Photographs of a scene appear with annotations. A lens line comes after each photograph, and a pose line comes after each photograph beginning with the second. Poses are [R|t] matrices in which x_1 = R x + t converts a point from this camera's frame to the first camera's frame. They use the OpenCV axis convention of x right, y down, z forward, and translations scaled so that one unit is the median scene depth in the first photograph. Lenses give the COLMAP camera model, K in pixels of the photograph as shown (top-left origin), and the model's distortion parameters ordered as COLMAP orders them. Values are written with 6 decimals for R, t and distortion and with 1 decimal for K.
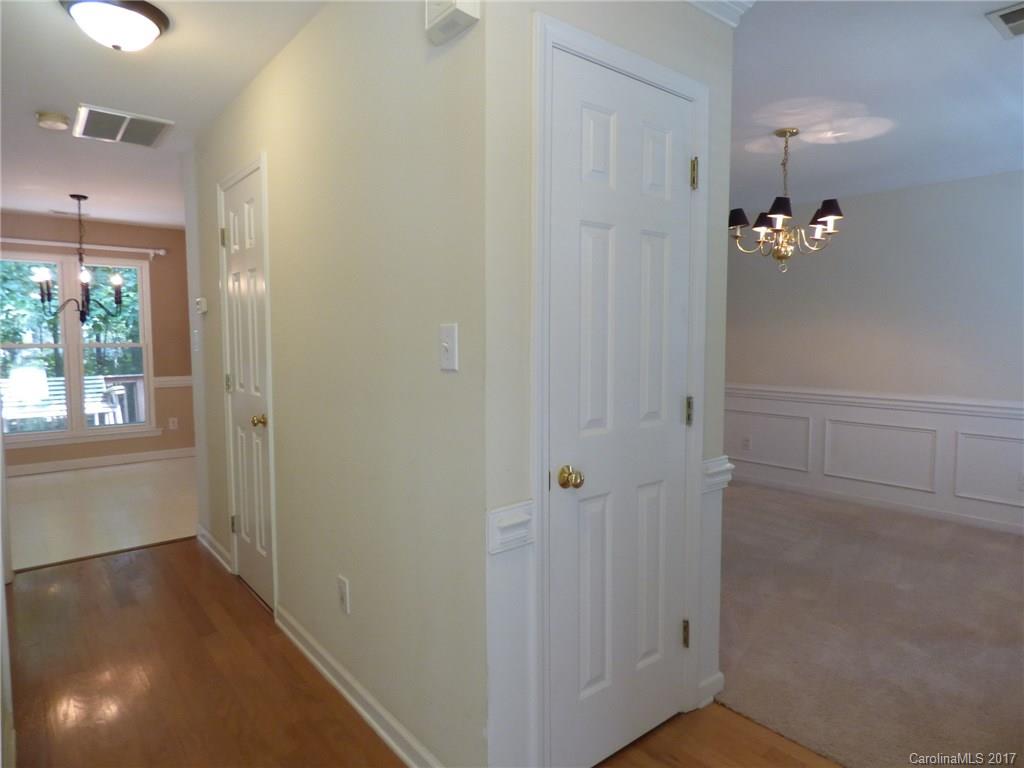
lens RADIAL K [[616.2, 0, 514.5], [0, 616.2, 379.8], [0, 0, 1]] dist [-0.012015, -0.012590]
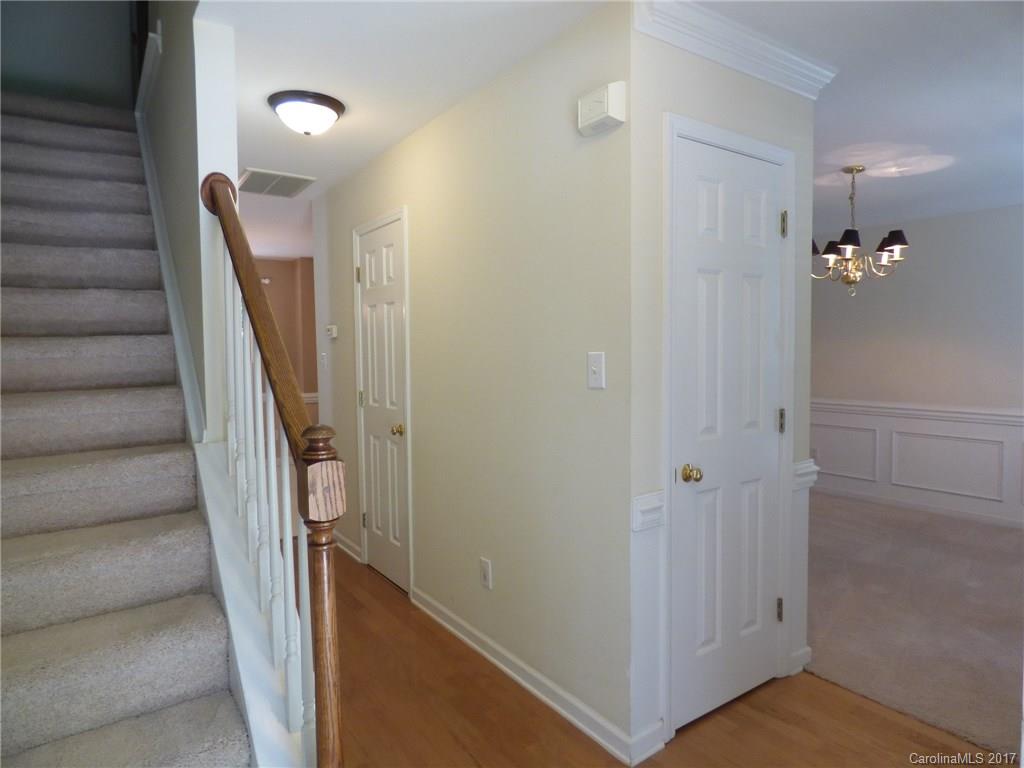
lens RADIAL K [[616.2, 0, 506.9], [0, 616.2, 379.7], [0, 0, 1]] dist [-0.012015, -0.012590]
pose [[0.996482, -0.005173, -0.083651, -0.102066], [0.003218, 0.999719, -0.023493, -0.002020], [0.083749, 0.023141, 0.996218, -0.163301]]
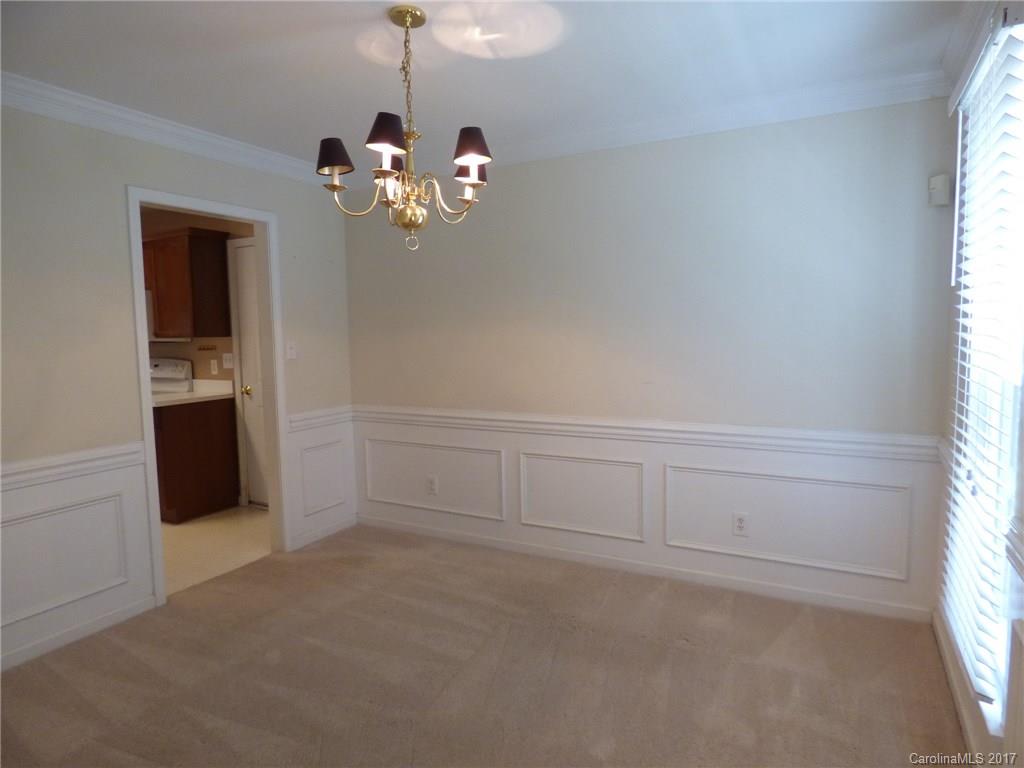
lens RADIAL K [[616.2, 0, 511.8], [0, 616.2, 386.8], [0, 0, 1]] dist [-0.012015, -0.012590]
pose [[0.925951, -0.047931, 0.374591, 0.349100], [0.043062, 0.998844, 0.021363, -0.057837], [-0.375182, -0.003650, 0.926944, 0.472880]]
